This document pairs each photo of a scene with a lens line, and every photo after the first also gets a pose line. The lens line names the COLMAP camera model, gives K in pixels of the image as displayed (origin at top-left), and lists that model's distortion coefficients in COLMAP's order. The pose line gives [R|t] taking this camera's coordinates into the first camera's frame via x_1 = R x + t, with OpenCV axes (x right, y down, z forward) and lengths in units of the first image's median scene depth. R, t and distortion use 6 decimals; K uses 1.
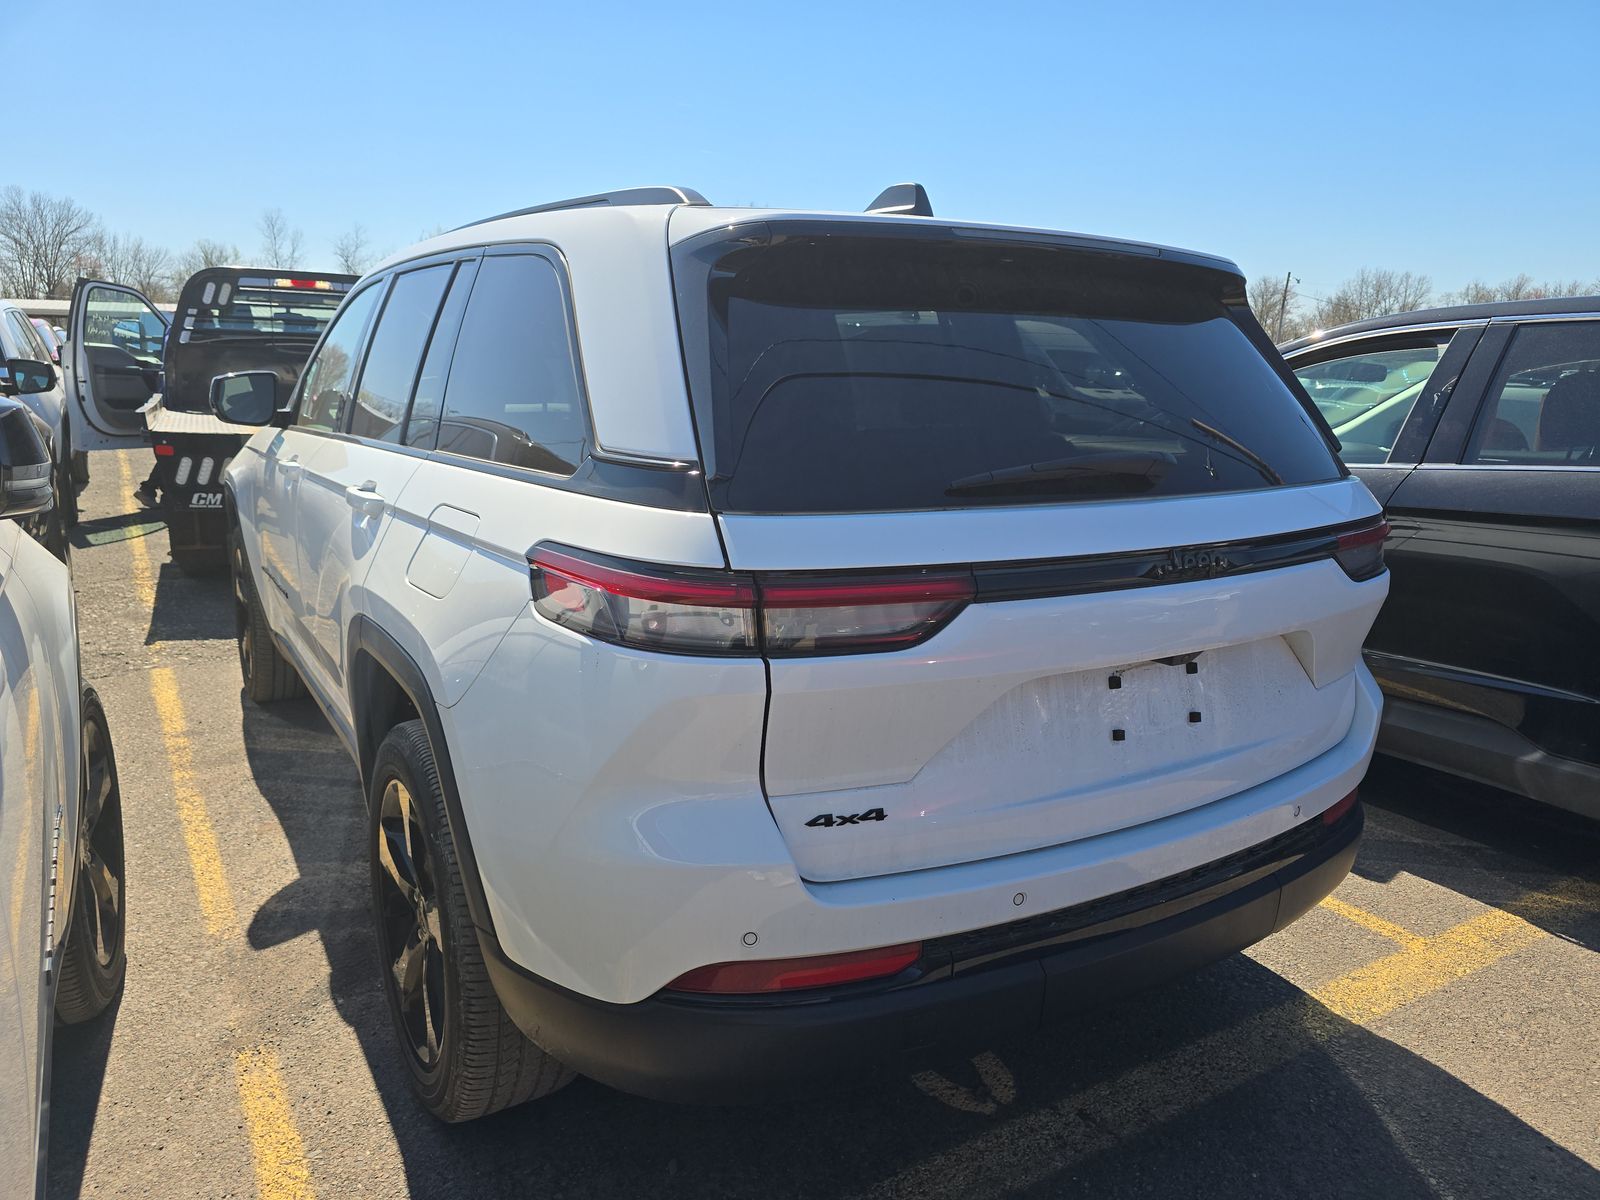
lens RADIAL K [[1090.0, 0, 825.9], [0, 1090.0, 594.5], [0, 0, 1]] dist [-0.002182, -0.002191]
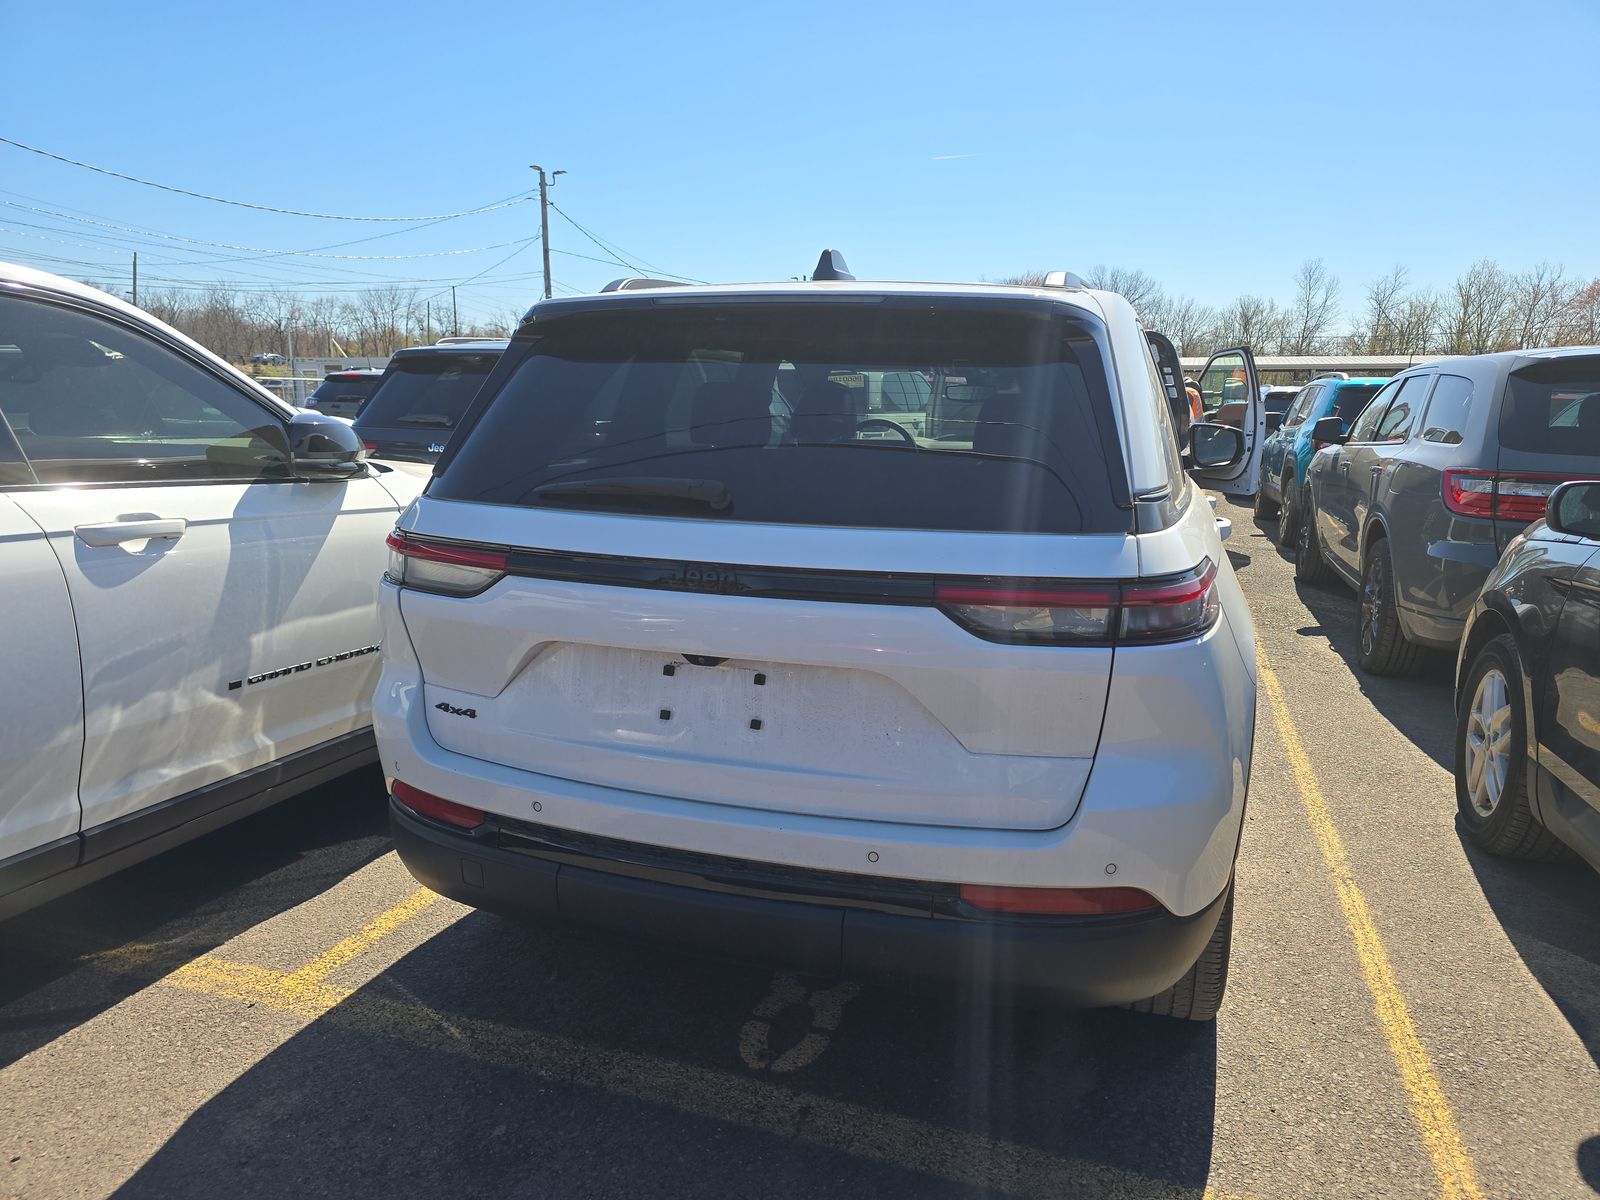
lens RADIAL K [[1074.7, 0, 800.0], [0, 1074.7, 600.0], [0, 0, 1]] dist [0.047731, -0.043394]
pose [[0.633365, 0.130437, -0.762781, 1.063710], [-0.157422, 0.986799, 0.038031, -0.052613], [0.757672, 0.095991, 0.645537, 0.300325]]
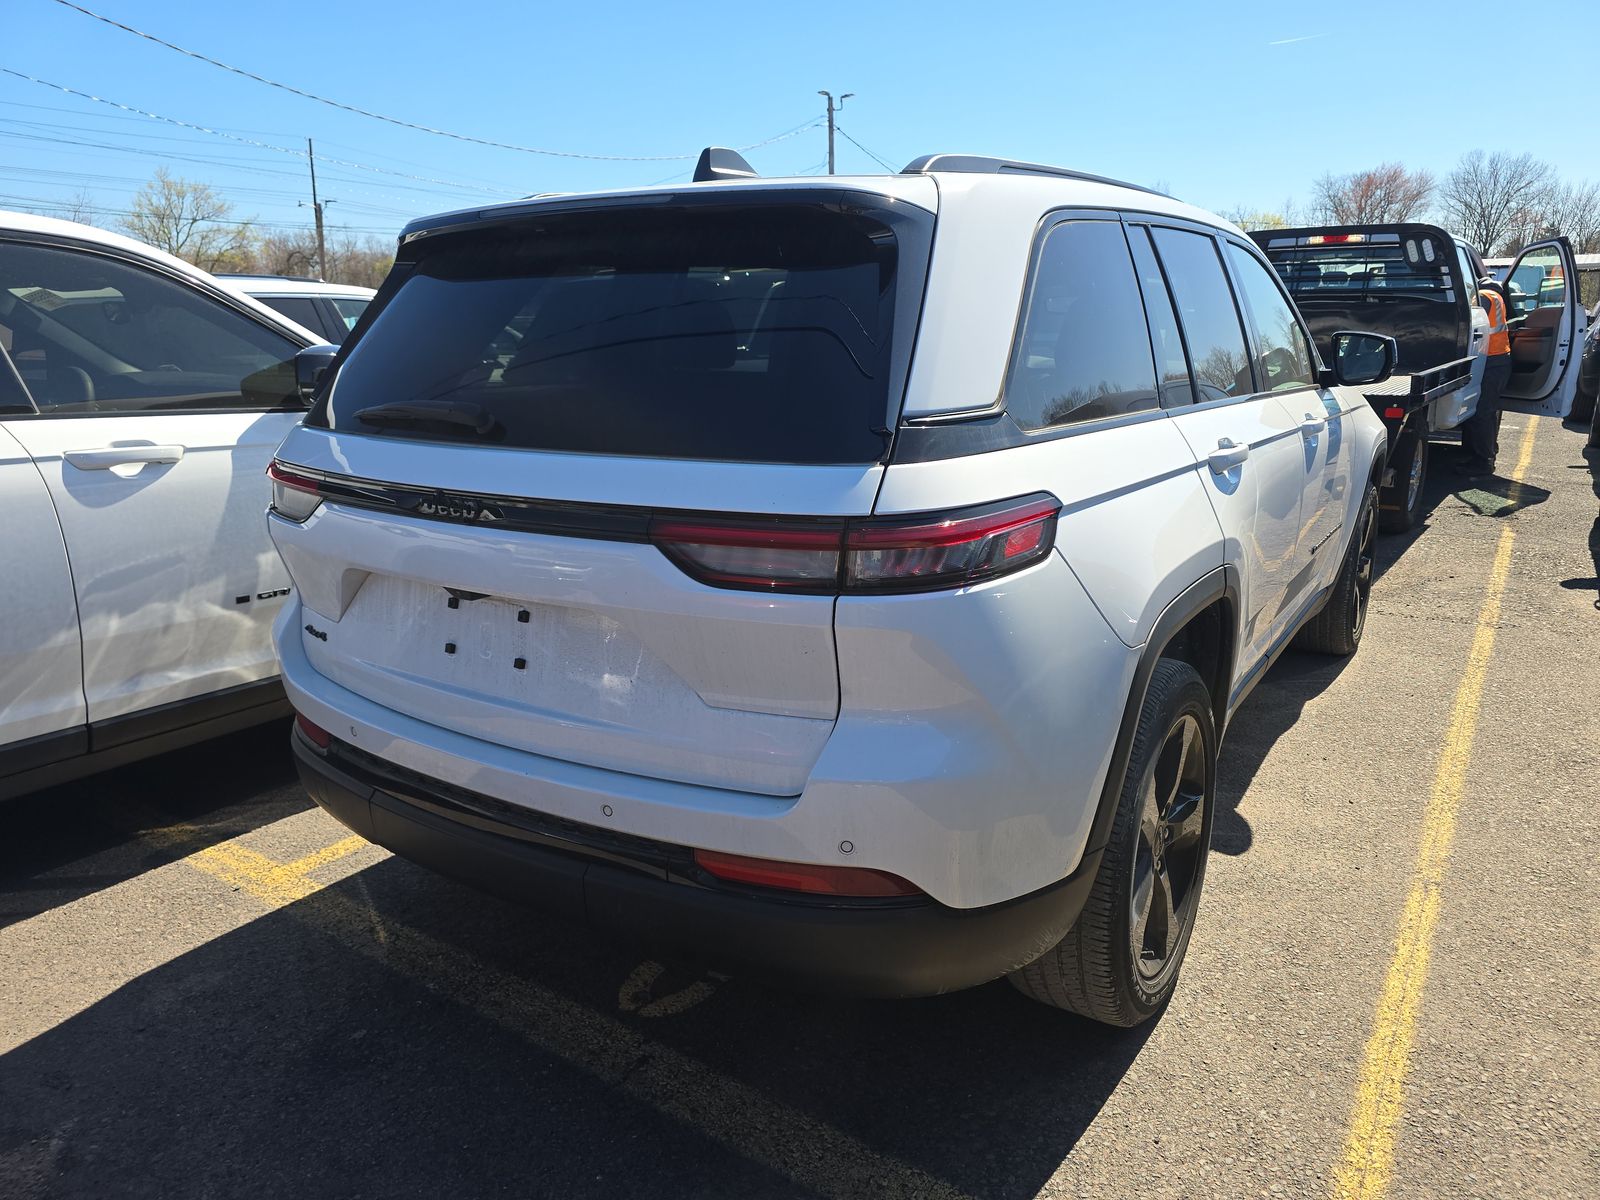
lens RADIAL K [[1074.7, 0, 800.0], [0, 1074.7, 600.0], [0, 0, 1]] dist [0.047731, -0.043394]
pose [[0.402681, 0.200276, -0.893162, 1.227339], [-0.162157, 0.975944, 0.145731, -0.125941], [0.900863, 0.086149, 0.425470, 0.727895]]
